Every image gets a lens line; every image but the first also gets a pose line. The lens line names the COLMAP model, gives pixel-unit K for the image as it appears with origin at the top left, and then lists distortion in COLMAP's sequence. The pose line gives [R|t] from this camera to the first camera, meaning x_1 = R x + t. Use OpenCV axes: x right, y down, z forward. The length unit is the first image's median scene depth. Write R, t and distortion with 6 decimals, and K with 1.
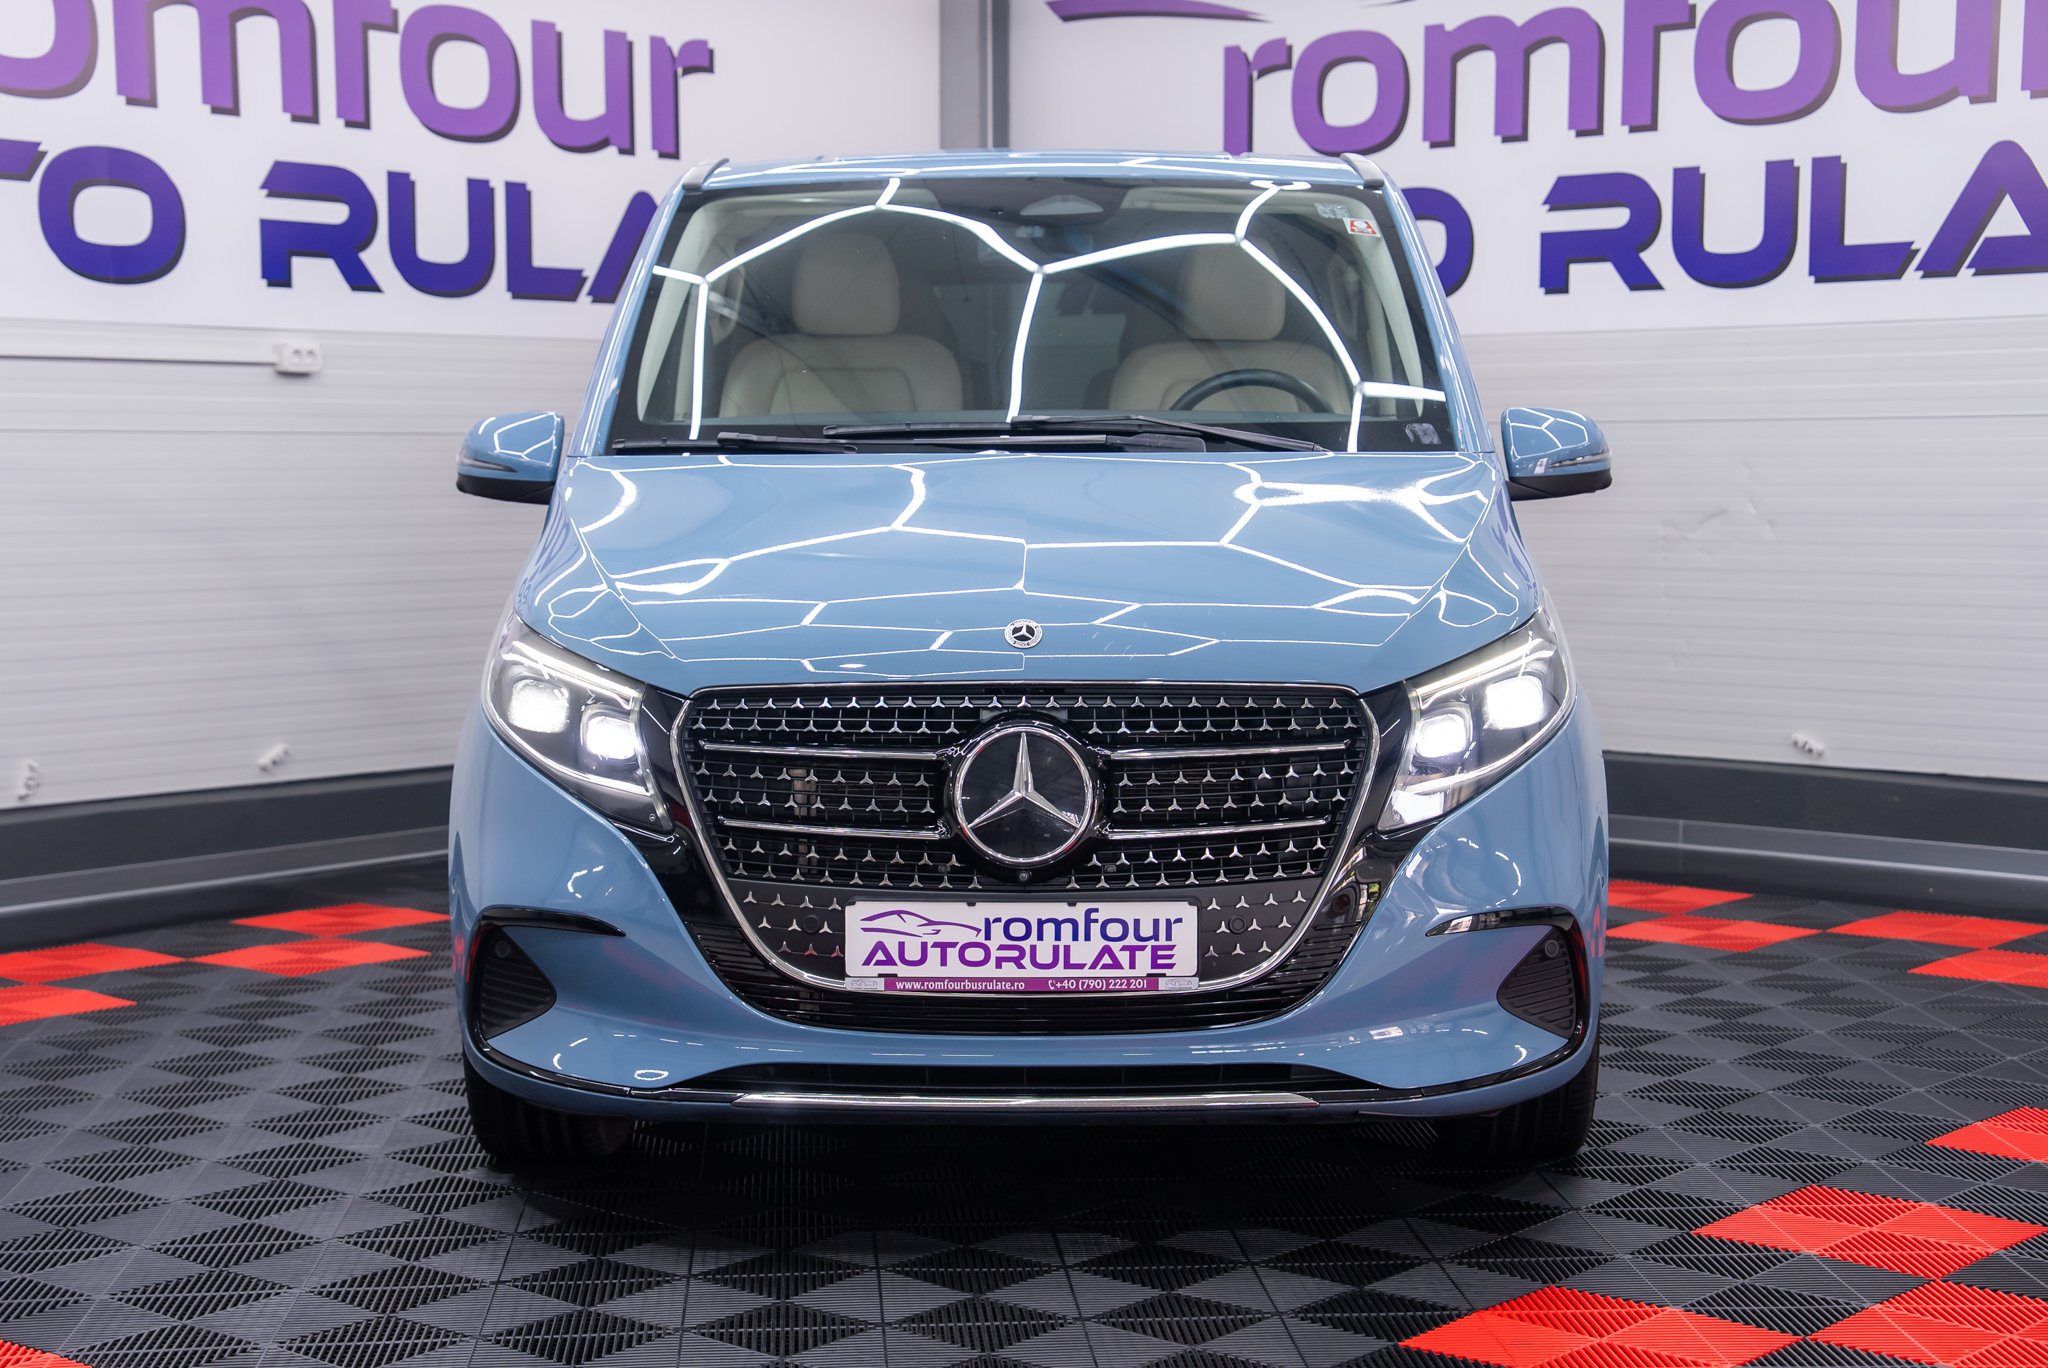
lens RADIAL K [[3306.7, 0, 1024.0], [0, 3306.7, 684.0], [0, 0, 1]] dist [0.197489, 0.050122]
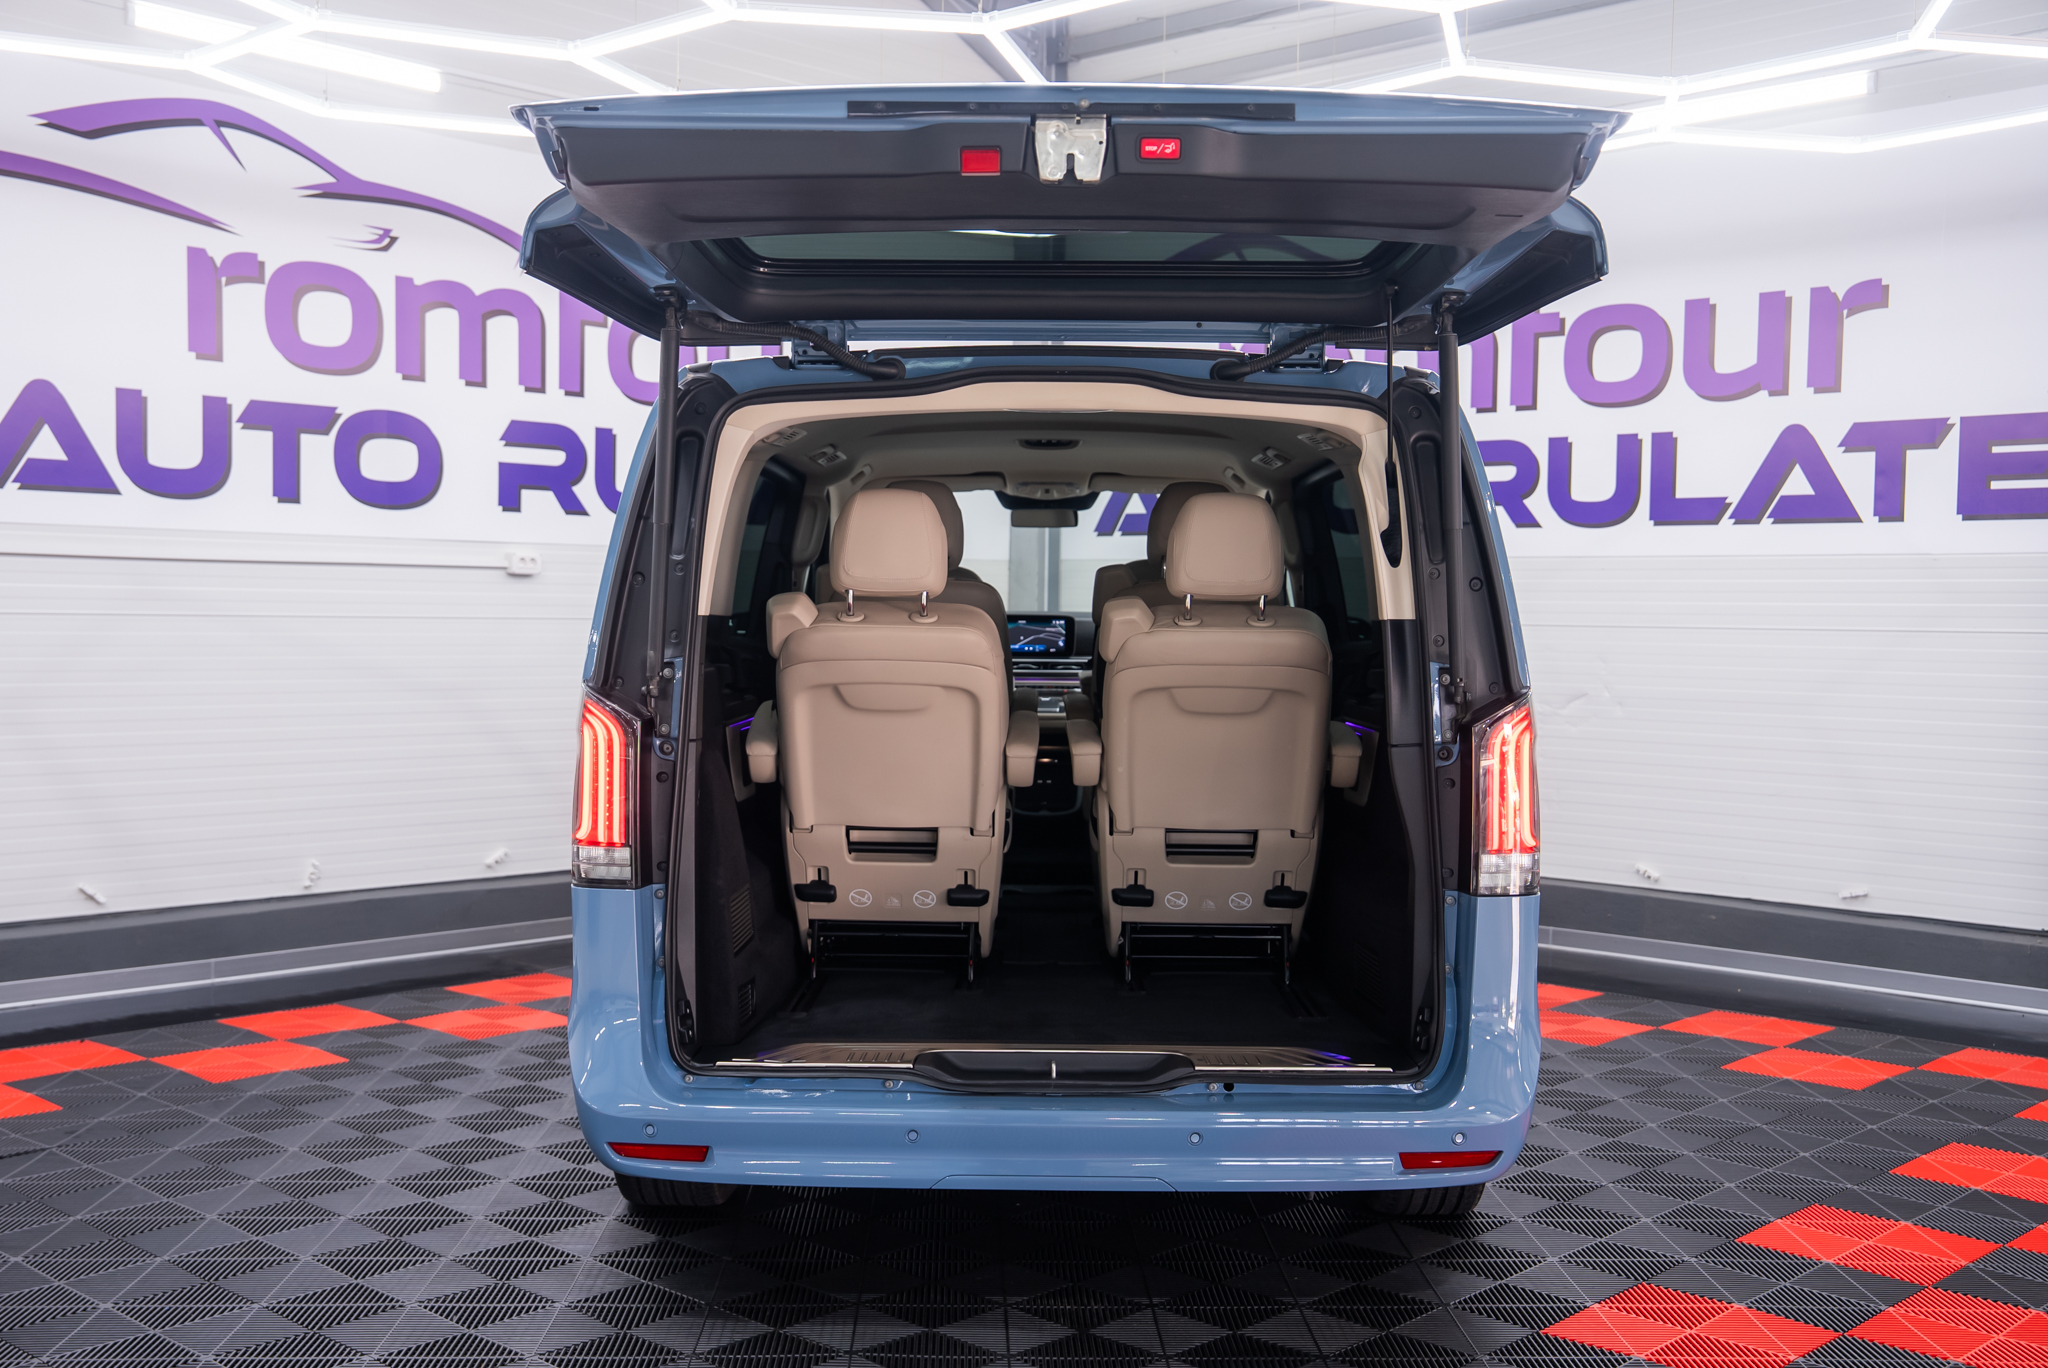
lens RADIAL K [[2227.8, 0, 1024.0], [0, 2227.8, 684.0], [0, 0, 1]] dist [0.025649, 0.056651]
pose [[0.998865, 0.018082, -0.044054, 0.026985], [-0.019735, 0.999106, -0.037390, -0.019165], [0.043339, 0.038217, 0.998329, 0.109094]]
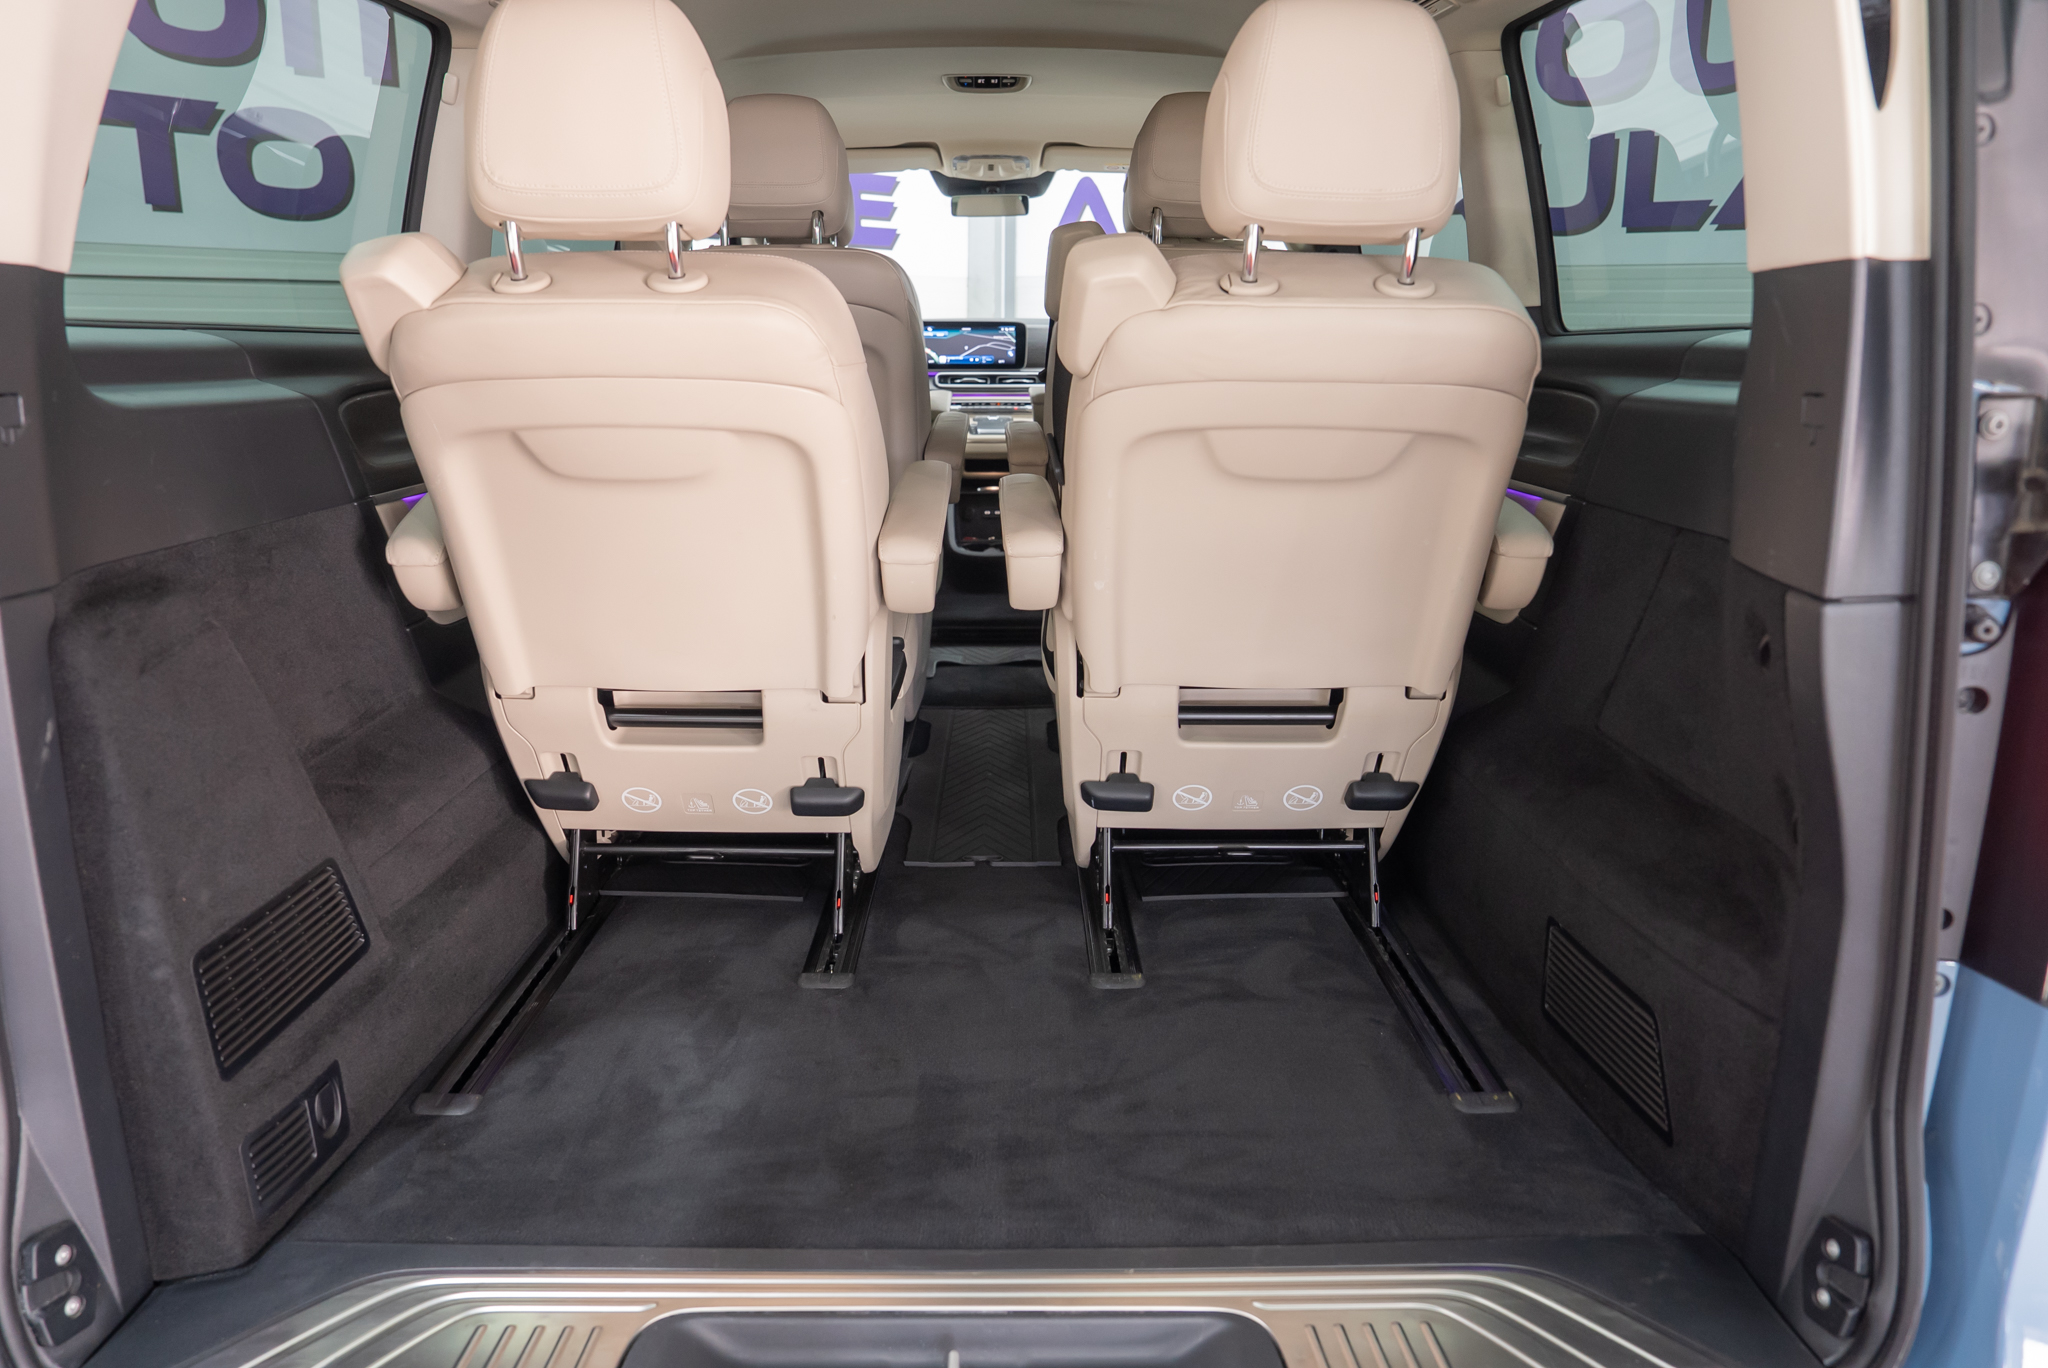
lens RADIAL K [[1419.2, 0, 1024.0], [0, 1419.2, 684.0], [0, 0, 1]] dist [-0.125585, 0.114963]
pose [[0.999499, 0.017052, -0.026665, 0.022637], [-0.012347, 0.985775, 0.167614, -0.035786], [0.029144, -0.167201, 0.985492, 0.454354]]
